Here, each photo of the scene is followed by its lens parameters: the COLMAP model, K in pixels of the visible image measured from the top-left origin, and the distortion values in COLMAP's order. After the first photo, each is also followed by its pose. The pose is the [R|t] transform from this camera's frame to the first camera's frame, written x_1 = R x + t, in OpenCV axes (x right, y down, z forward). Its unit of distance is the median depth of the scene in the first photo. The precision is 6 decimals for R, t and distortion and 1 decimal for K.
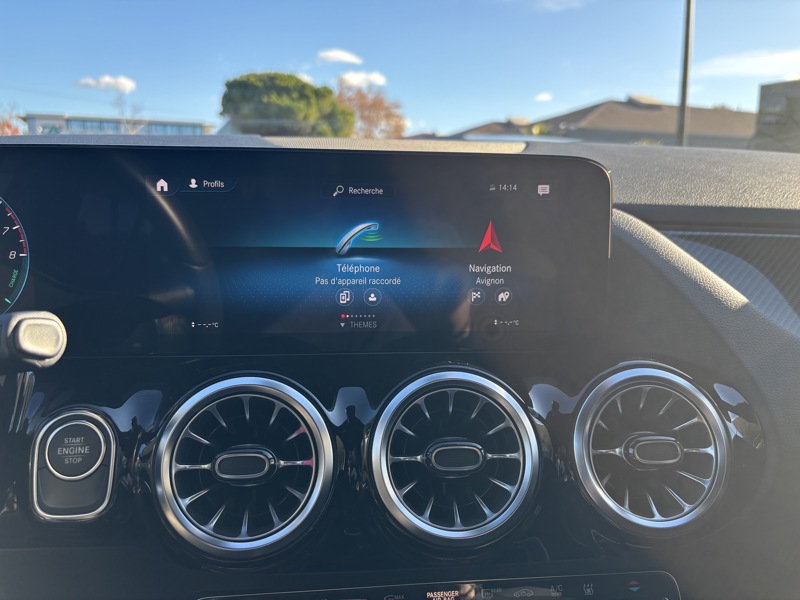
lens RADIAL K [[652.2, 0, 400.0], [0, 652.2, 300.0], [0, 0, 1]] dist [-0.031537, -0.006395]
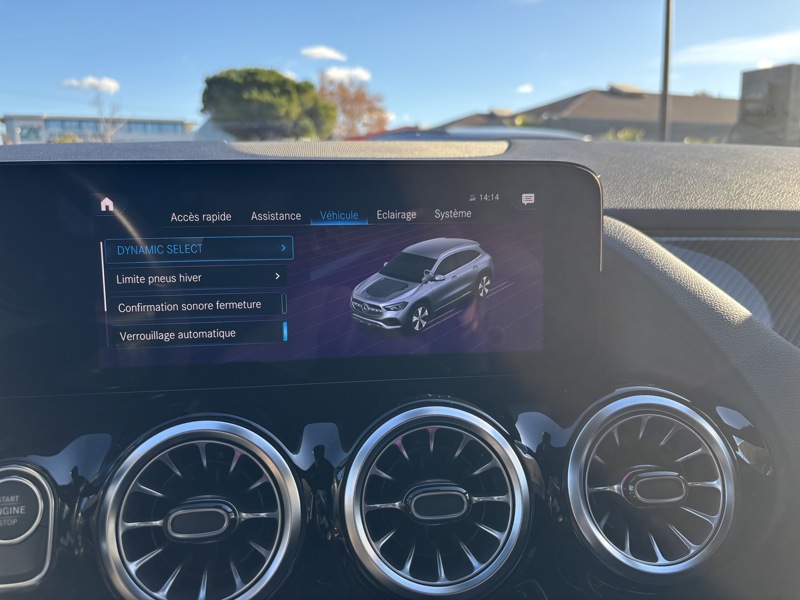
lens RADIAL K [[652.2, 0, 400.0], [0, 652.2, 300.0], [0, 0, 1]] dist [-0.031537, -0.006395]
pose [[0.999495, -0.025327, 0.019210, 0.021916], [0.025136, 0.999633, 0.010115, -0.047036], [-0.019459, -0.009627, 0.999764, 0.099173]]
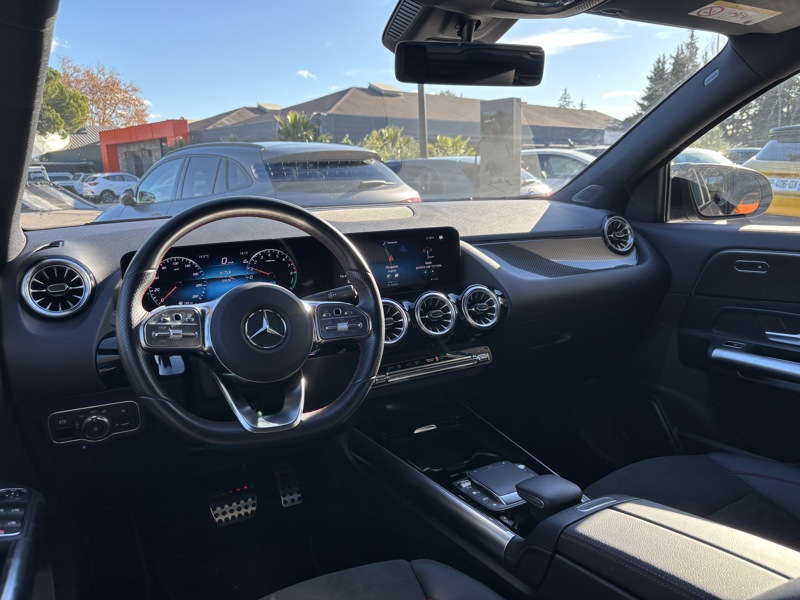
lens RADIAL K [[652.2, 0, 400.0], [0, 652.2, 300.0], [0, 0, 1]] dist [-0.031537, -0.006395]
pose [[0.928386, -0.115204, 0.353308, -1.351539], [0.103511, 0.993274, 0.051884, -0.054121], [-0.356909, -0.011597, 0.934067, -2.317462]]
